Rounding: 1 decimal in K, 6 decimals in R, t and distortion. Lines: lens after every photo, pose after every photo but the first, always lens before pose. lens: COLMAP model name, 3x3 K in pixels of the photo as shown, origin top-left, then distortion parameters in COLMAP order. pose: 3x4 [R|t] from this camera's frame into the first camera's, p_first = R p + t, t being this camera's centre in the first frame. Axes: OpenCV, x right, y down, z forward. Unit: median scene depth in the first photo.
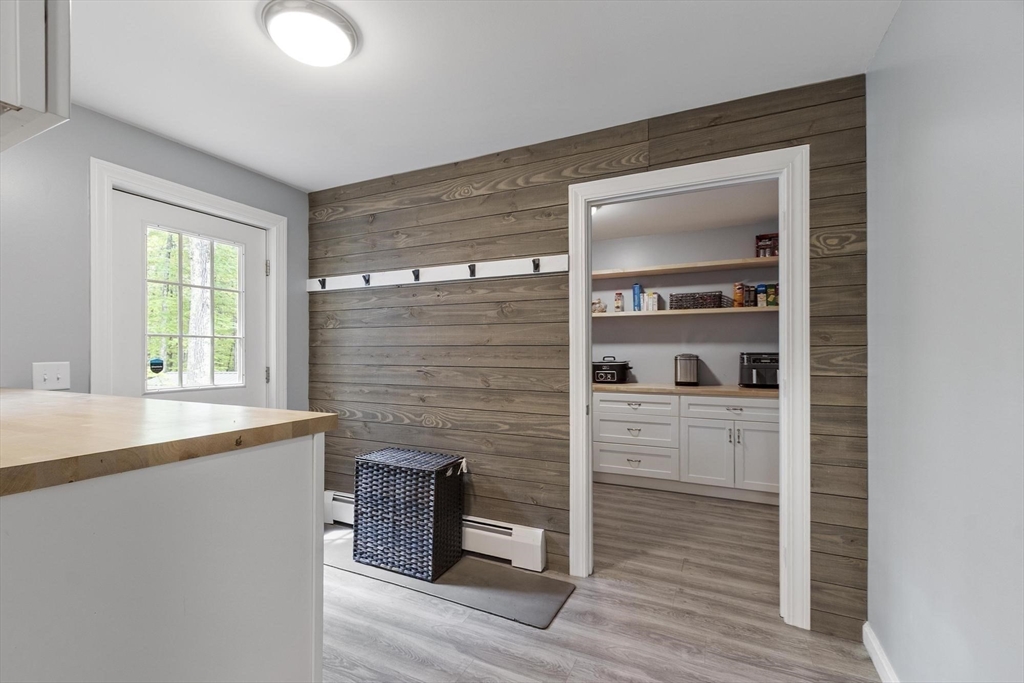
lens RADIAL K [[449.7, 0, 506.0], [0, 449.7, 348.4], [0, 0, 1]] dist [0.006916, -0.002454]
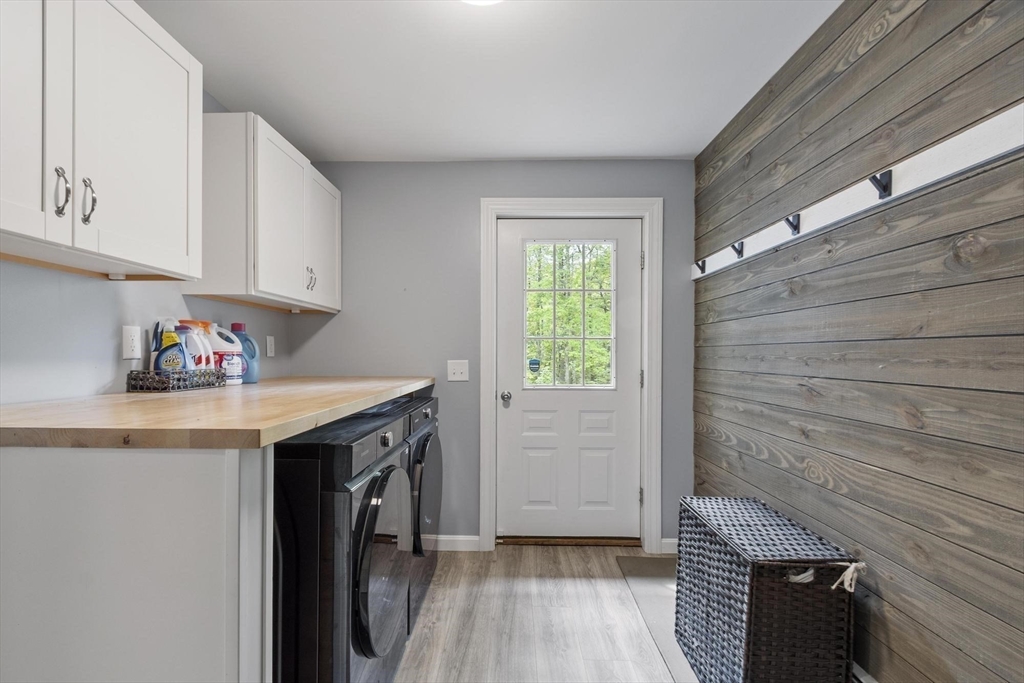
lens RADIAL K [[449.7, 0, 498.5], [0, 449.7, 356.2], [0, 0, 1]] dist [0.006916, -0.002454]
pose [[0.413577, 0.004453, -0.910458, 0.187811], [0.004590, 0.999965, 0.006976, 0.006415], [0.910457, -0.007064, 0.413542, 0.397244]]
